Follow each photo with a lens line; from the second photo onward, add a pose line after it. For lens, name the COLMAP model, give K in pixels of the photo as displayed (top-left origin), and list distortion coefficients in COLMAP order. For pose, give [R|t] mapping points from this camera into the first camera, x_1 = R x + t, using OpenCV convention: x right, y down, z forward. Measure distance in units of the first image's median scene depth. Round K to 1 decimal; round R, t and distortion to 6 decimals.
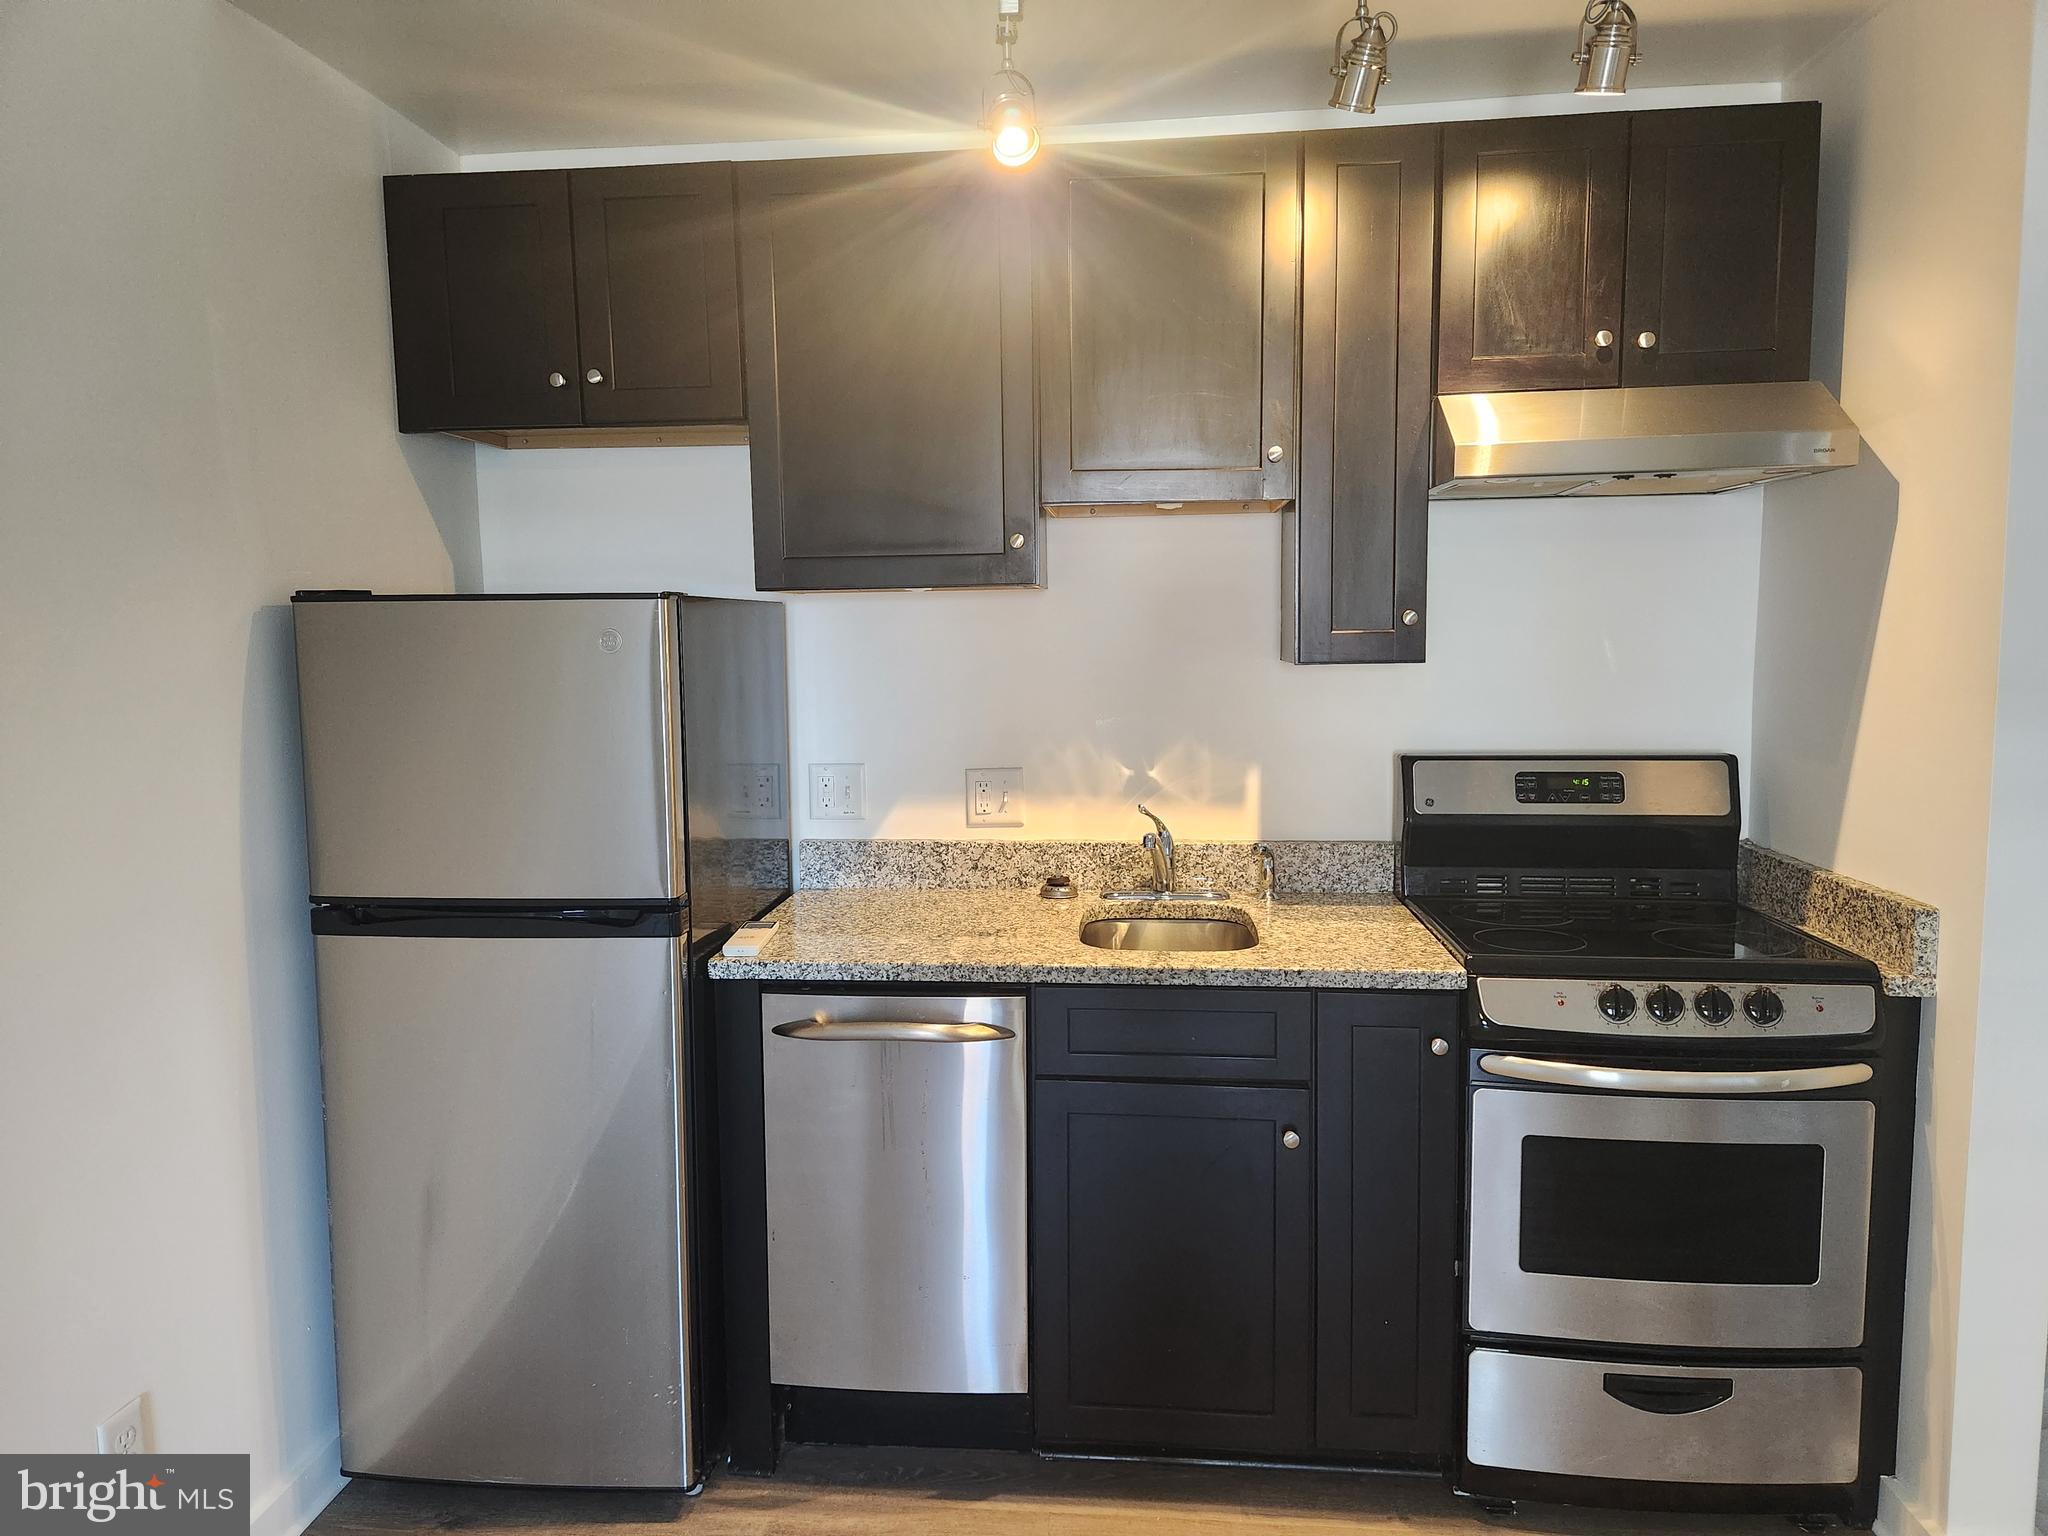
lens RADIAL K [[1373.3, 0, 993.7], [0, 1373.3, 759.4], [0, 0, 1]] dist [0.075924, -0.062983]
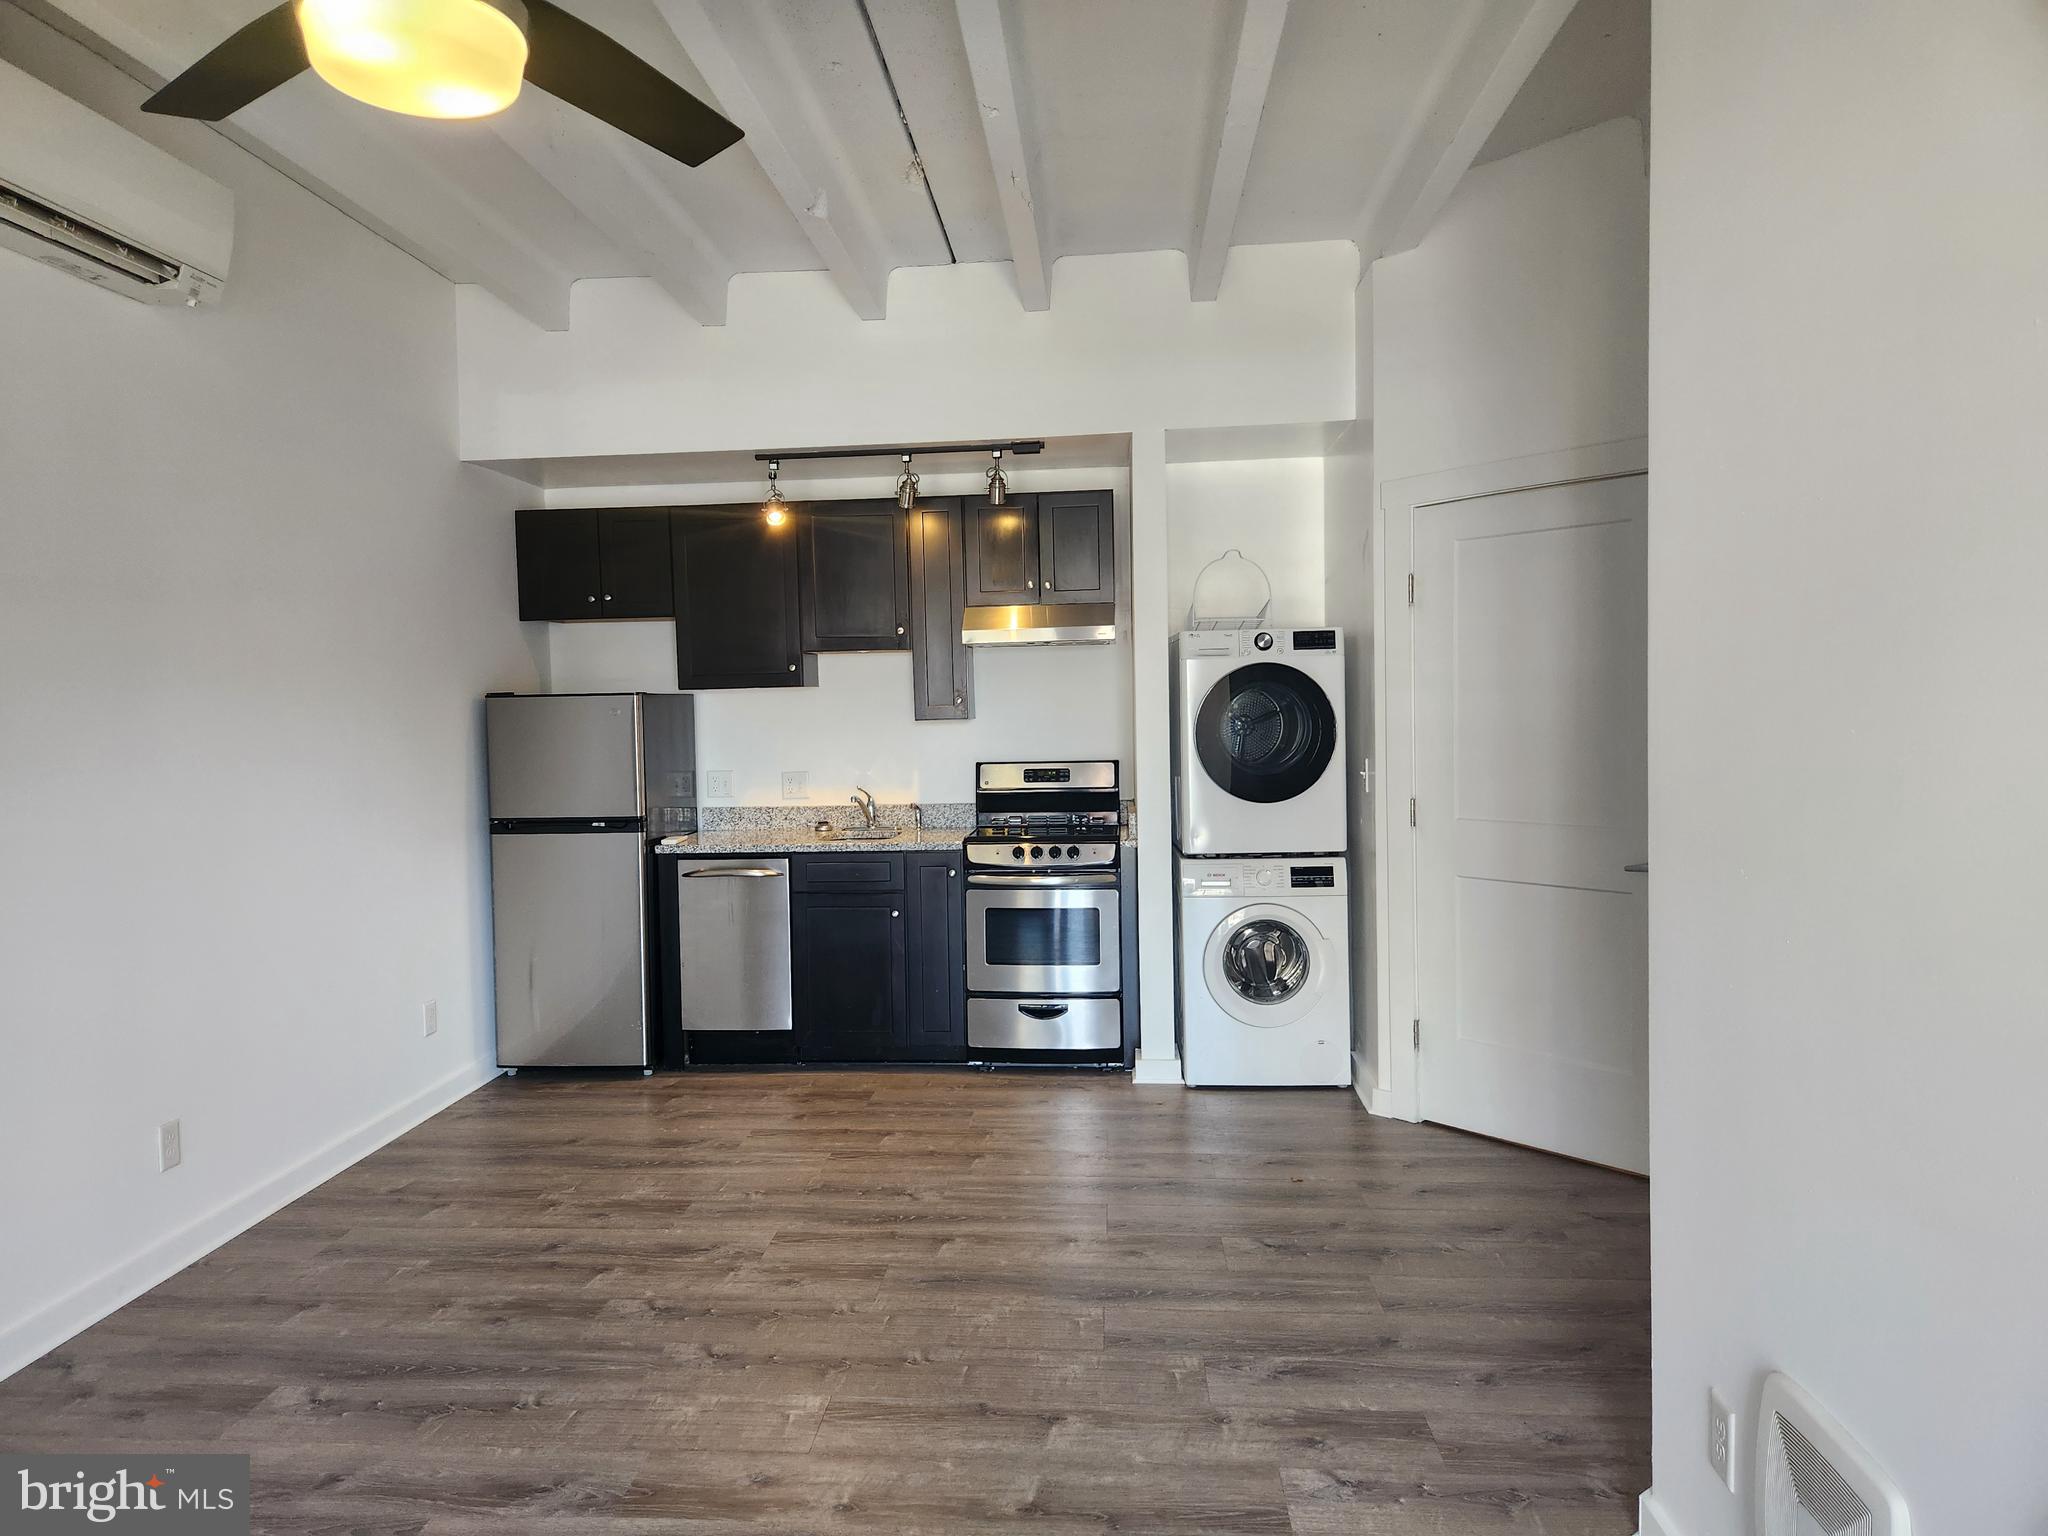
lens RADIAL K [[1373.3, 0, 993.7], [0, 1373.3, 759.4], [0, 0, 1]] dist [0.075924, -0.062983]
pose [[0.999859, -0.007810, 0.014893, 0.314303], [0.008597, 0.998531, -0.053505, 0.118433], [-0.014453, 0.053626, 0.998457, -1.277166]]
